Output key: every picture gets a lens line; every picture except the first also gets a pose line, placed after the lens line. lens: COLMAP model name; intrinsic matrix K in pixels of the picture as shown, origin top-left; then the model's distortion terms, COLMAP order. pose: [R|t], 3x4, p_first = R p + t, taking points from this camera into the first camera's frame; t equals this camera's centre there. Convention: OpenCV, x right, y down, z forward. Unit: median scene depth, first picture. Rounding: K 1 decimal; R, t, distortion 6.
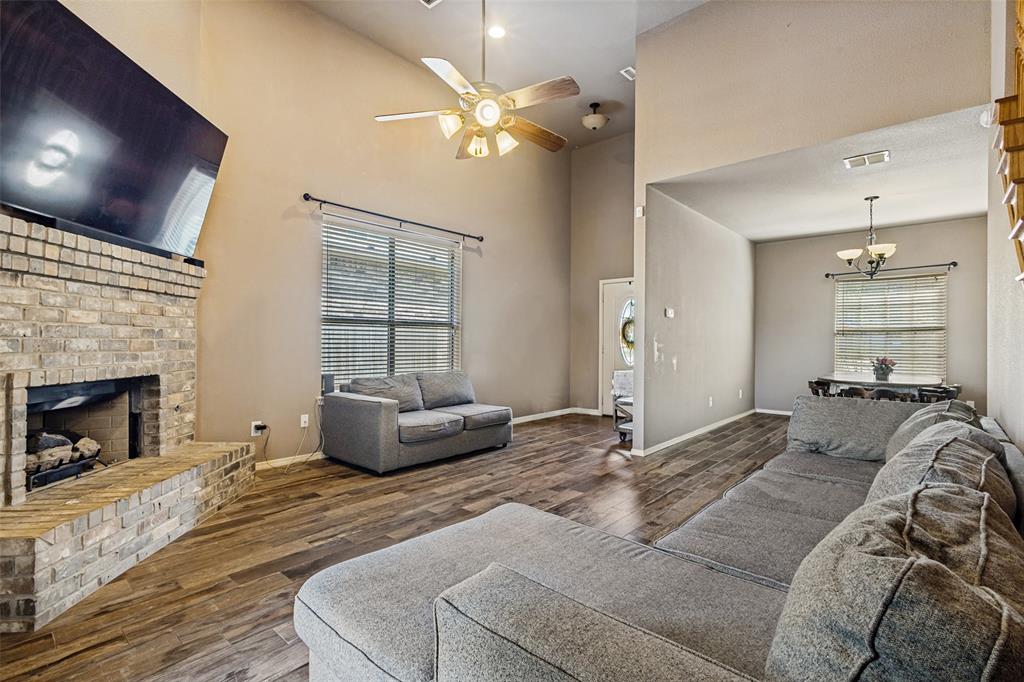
lens RADIAL K [[472.2, 0, 493.9], [0, 472.2, 343.7], [0, 0, 1]] dist [0.012093, -0.000327]
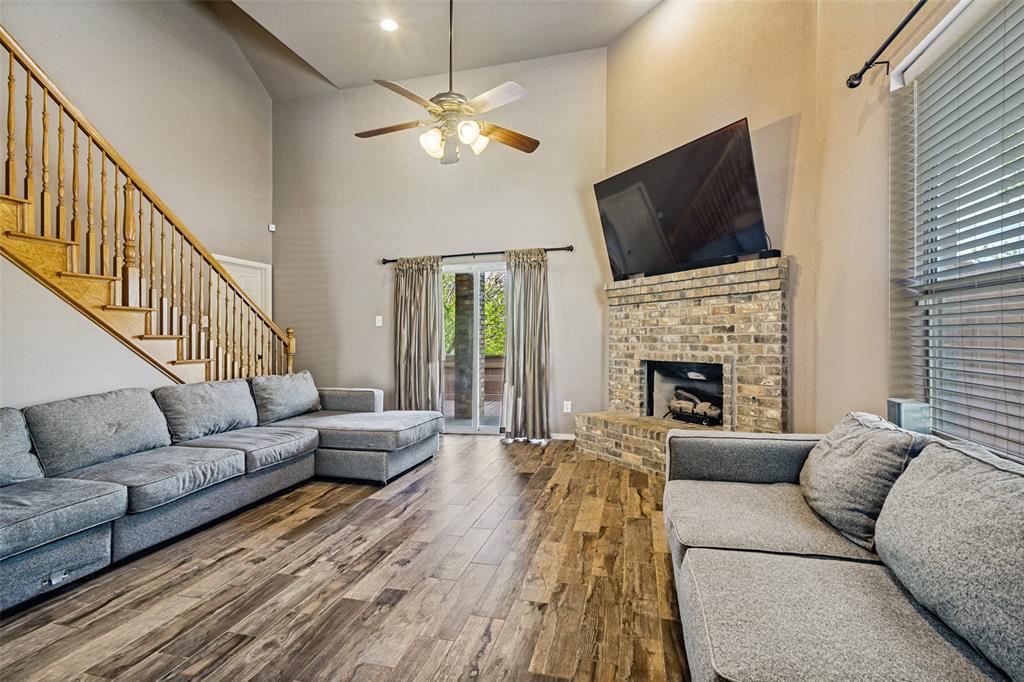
lens RADIAL K [[472.2, 0, 522.8], [0, 472.2, 330.4], [0, 0, 1]] dist [0.012093, -0.000327]
pose [[-0.865296, -0.000665, -0.501262, 0.295662], [0.007155, 0.999881, -0.013679, -0.005843], [0.501211, -0.015423, -0.865188, 1.641559]]
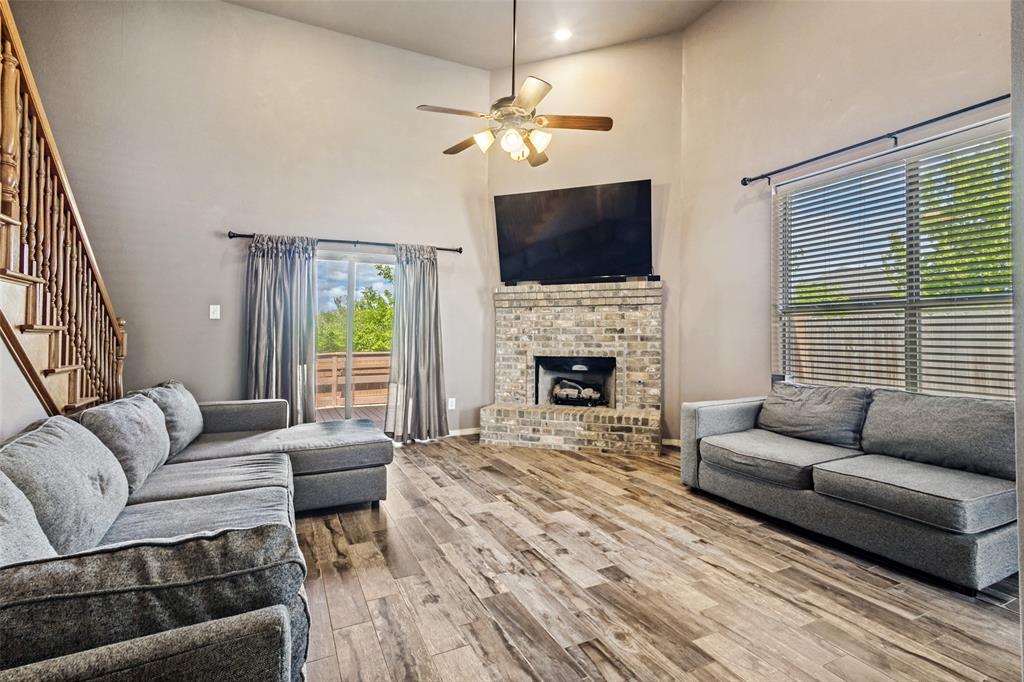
lens RADIAL K [[472.2, 0, 516.8], [0, 472.2, 323.0], [0, 0, 1]] dist [0.012093, -0.000327]
pose [[-0.345691, -0.026890, -0.937963, 0.800455], [-0.003181, 0.999617, -0.027485, -0.003642], [0.938343, -0.006517, -0.345644, 1.140480]]
